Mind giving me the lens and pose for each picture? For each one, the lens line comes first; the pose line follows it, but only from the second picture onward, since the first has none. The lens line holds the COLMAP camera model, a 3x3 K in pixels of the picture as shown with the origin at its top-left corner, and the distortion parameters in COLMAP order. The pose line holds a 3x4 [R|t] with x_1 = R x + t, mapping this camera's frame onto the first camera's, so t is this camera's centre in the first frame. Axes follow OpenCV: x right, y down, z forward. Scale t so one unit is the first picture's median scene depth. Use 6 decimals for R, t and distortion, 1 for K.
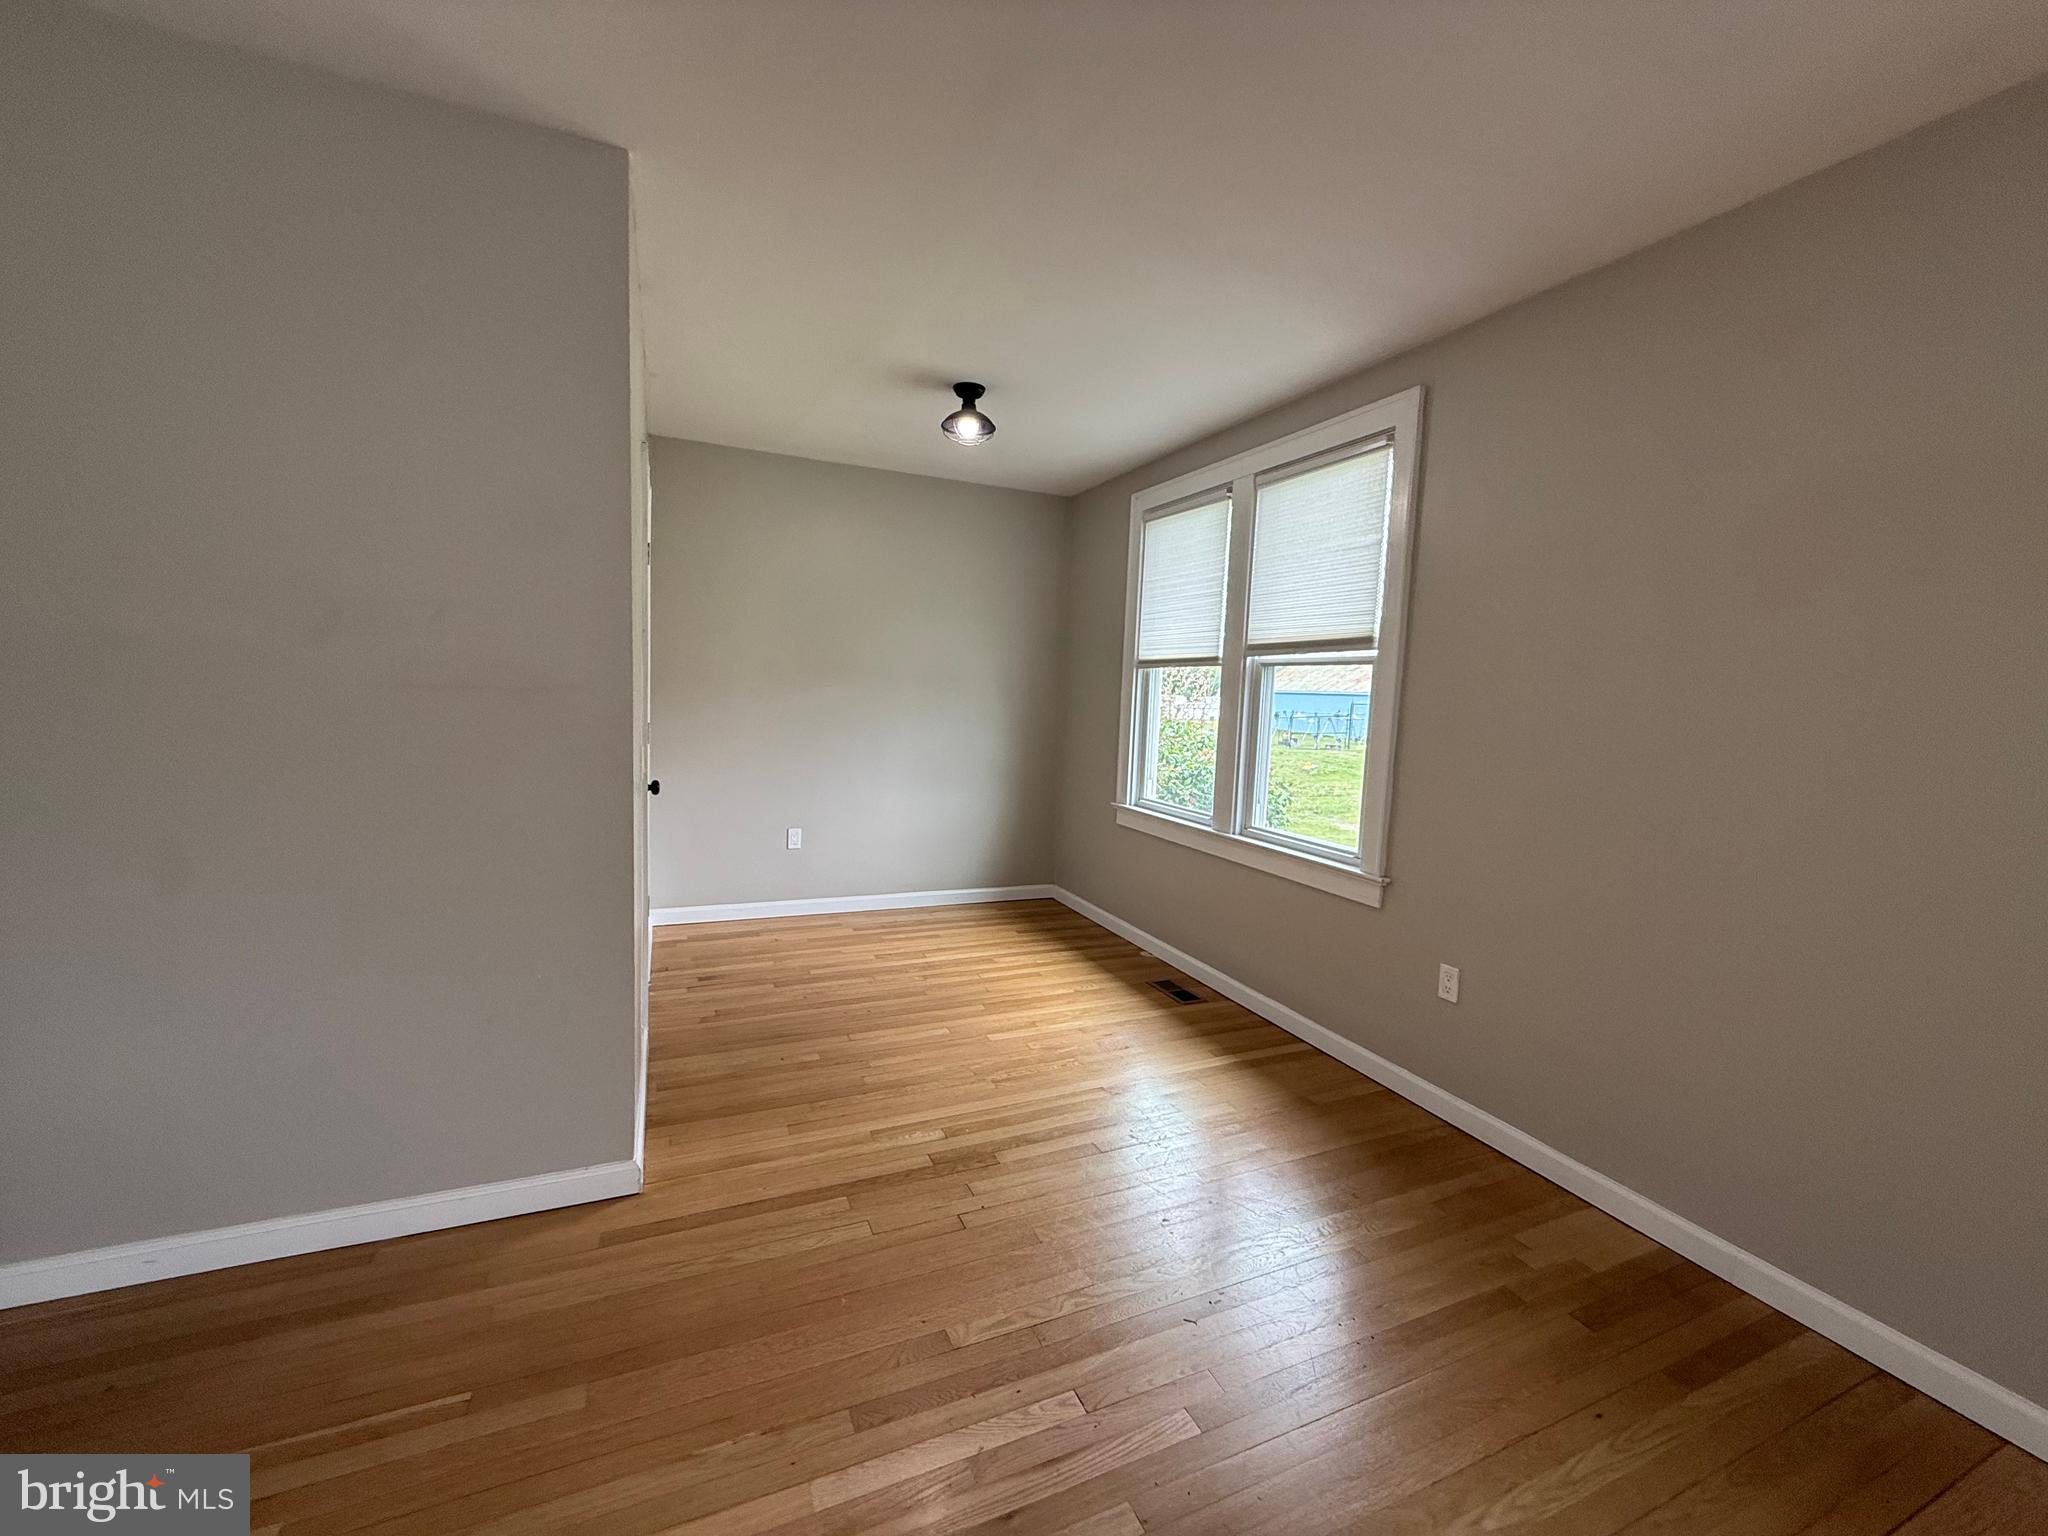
lens RADIAL K [[814.8, 0, 1024.0], [0, 814.8, 768.0], [0, 0, 1]] dist [0.000397, 0.000070]
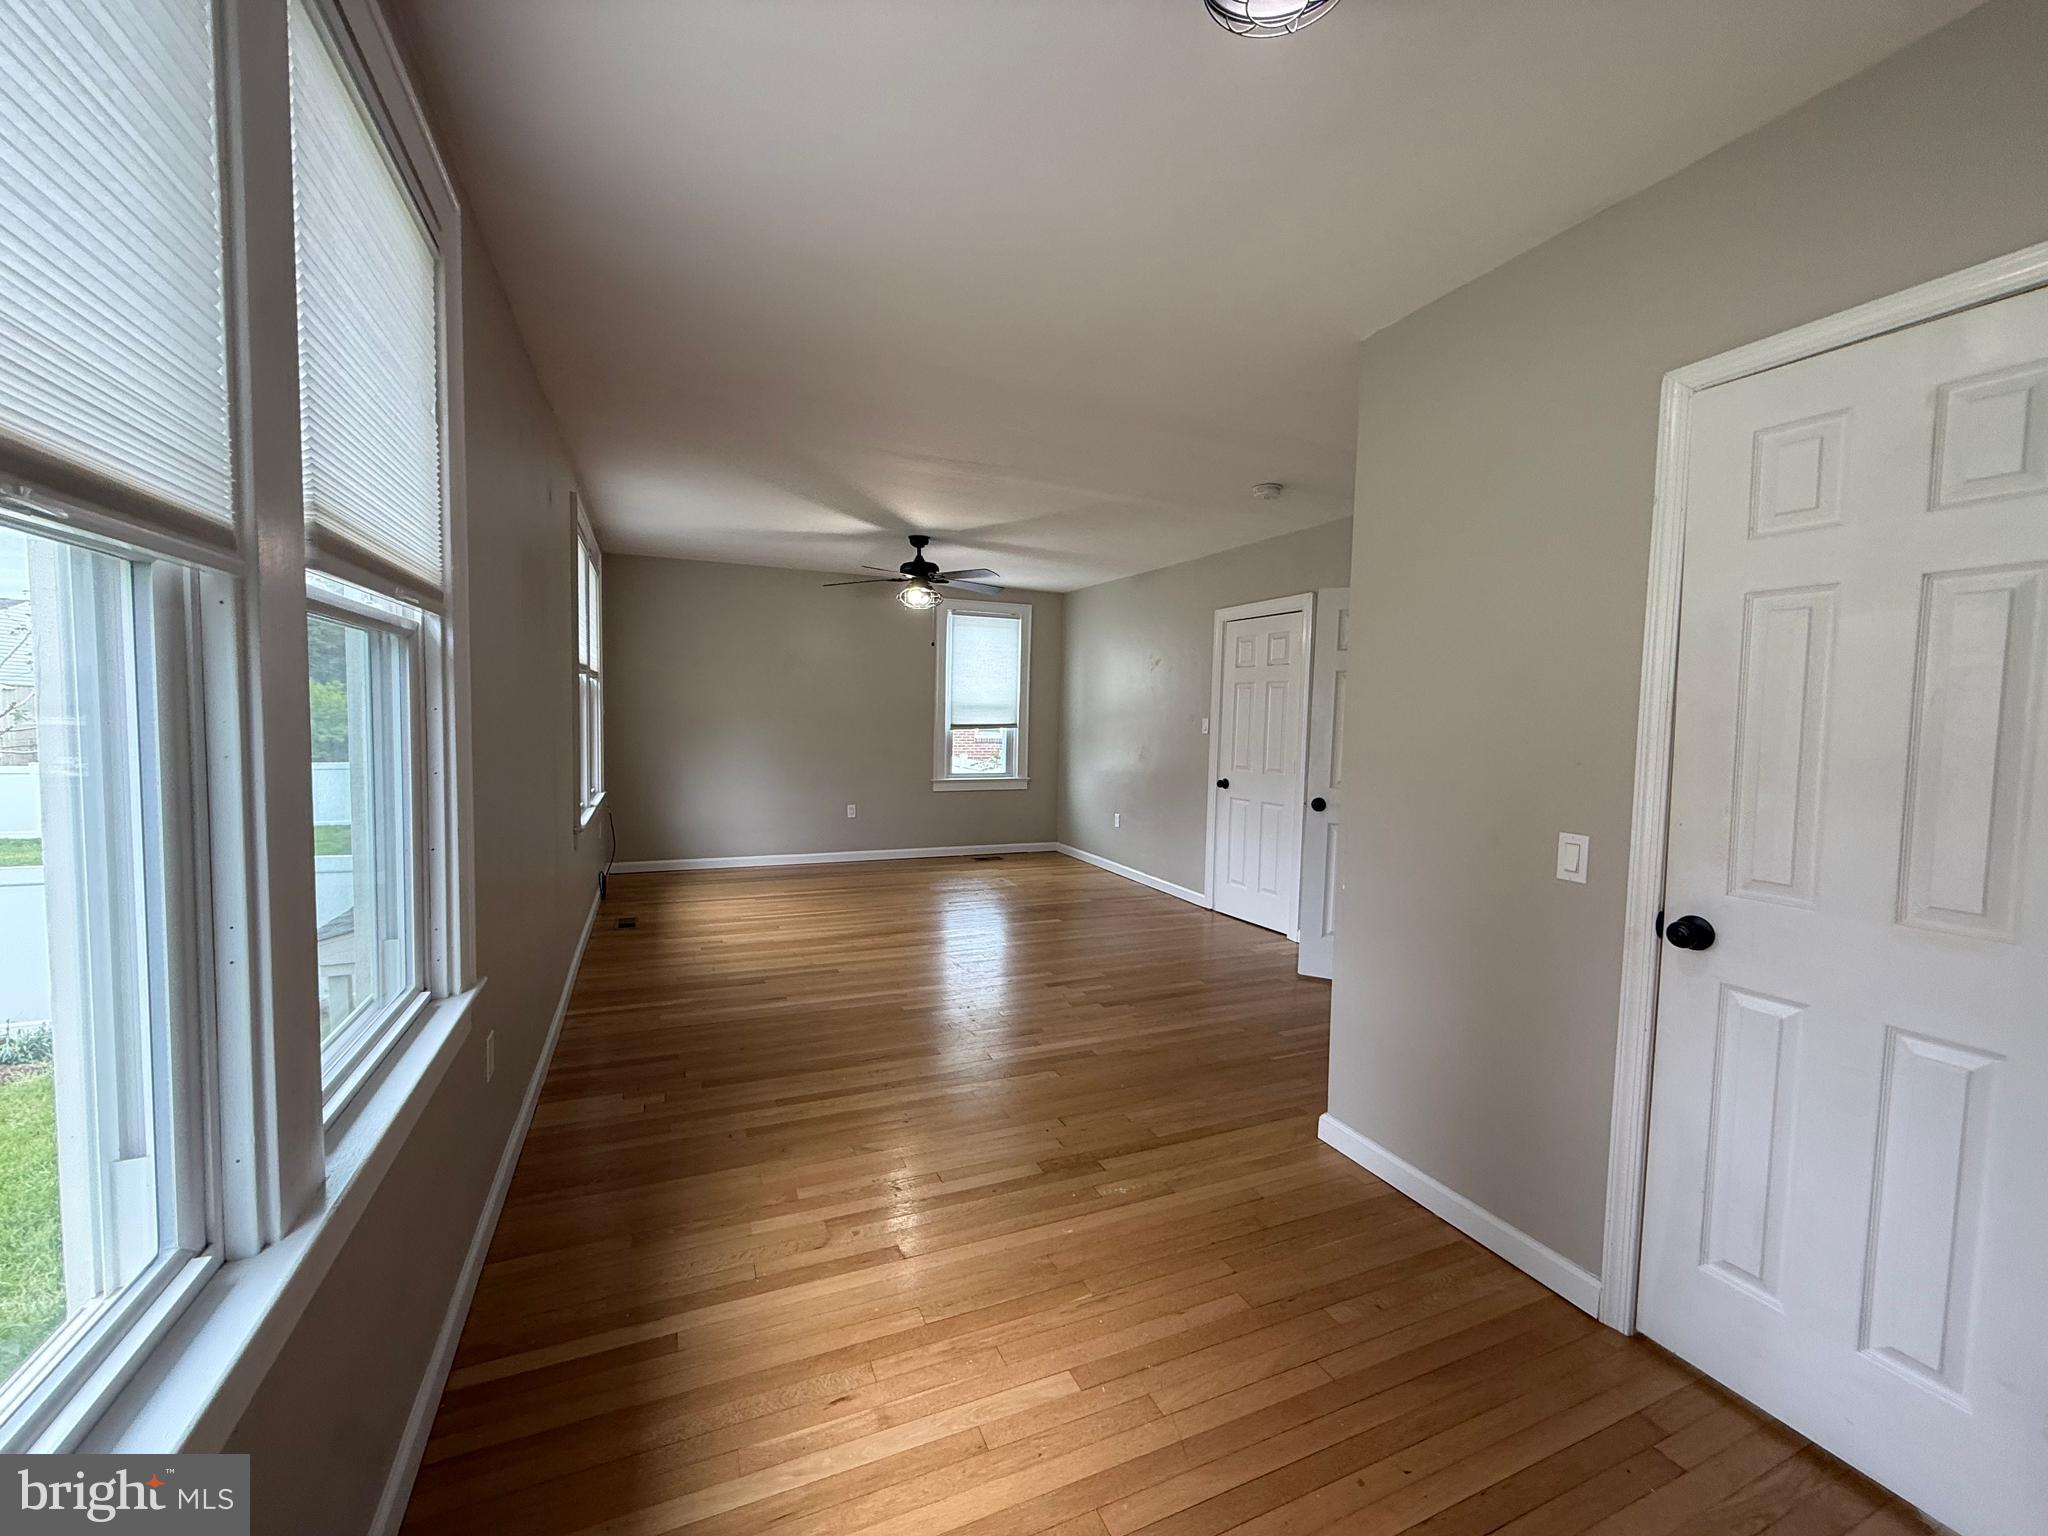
lens RADIAL K [[814.8, 0, 1024.0], [0, 814.8, 768.0], [0, 0, 1]] dist [0.000397, 0.000070]
pose [[-0.997892, -0.064876, -0.001836, 0.023296], [-0.064297, 0.984346, 0.164098, -0.213233], [-0.008839, 0.163870, -0.986442, 2.067385]]
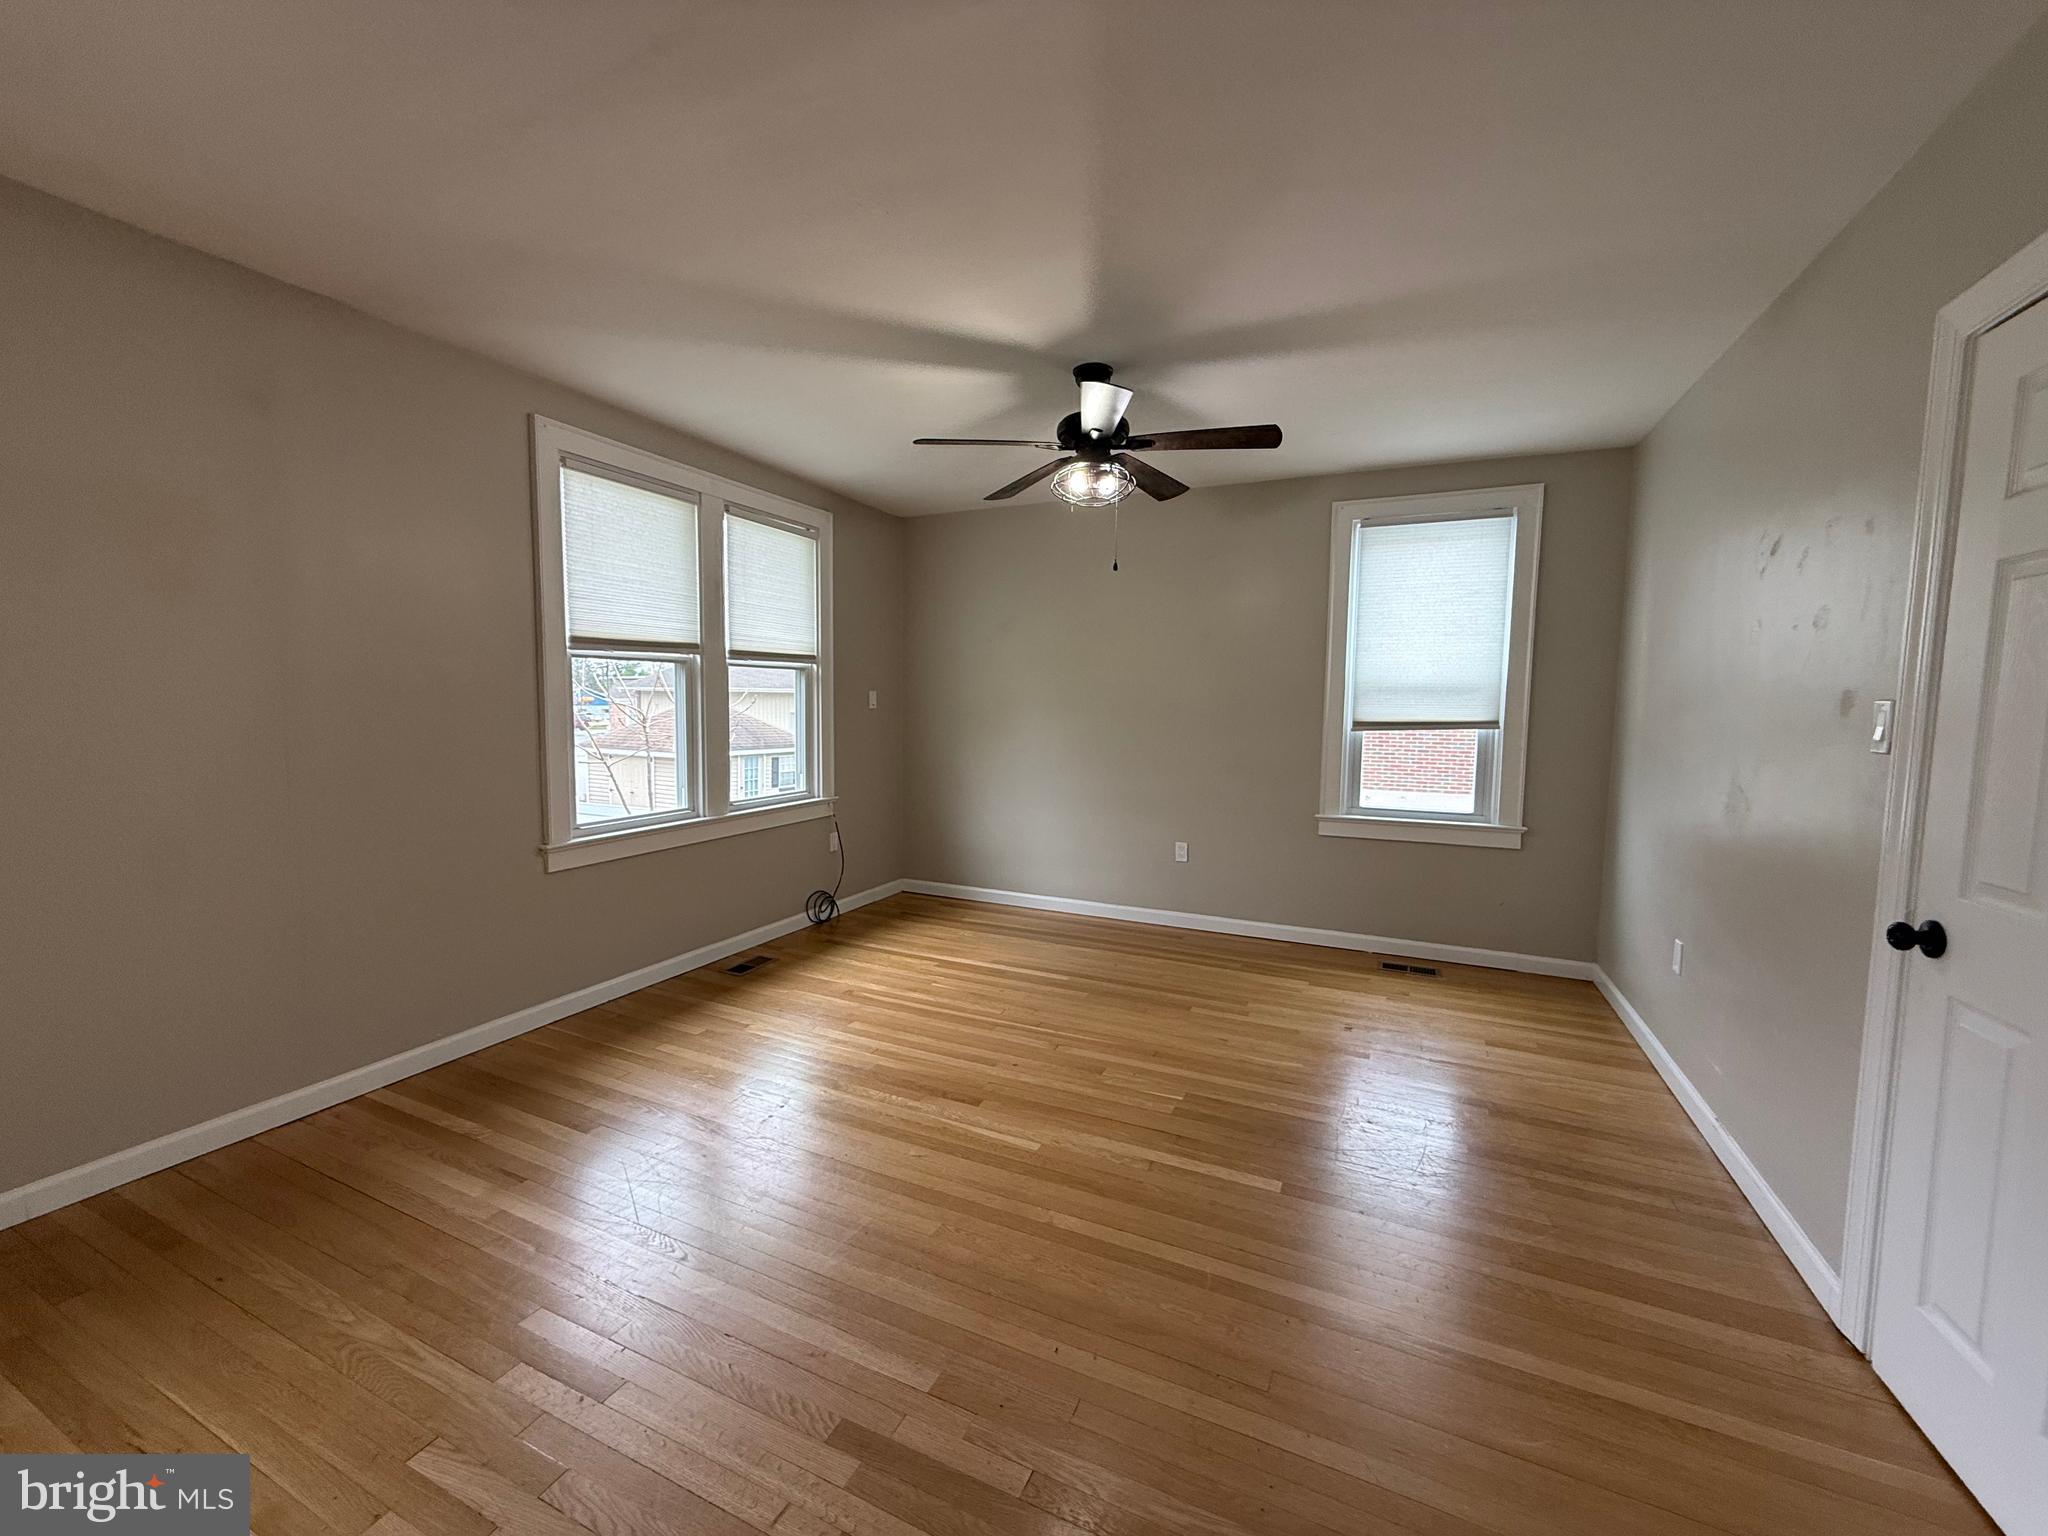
lens RADIAL K [[814.8, 0, 1024.0], [0, 814.8, 768.0], [0, 0, 1]] dist [0.000397, 0.000070]
pose [[-0.660218, -0.113321, 0.742476, -0.605100], [0.031553, 0.983495, 0.178165, -0.077235], [-0.750411, 0.141055, -0.645745, 0.553330]]
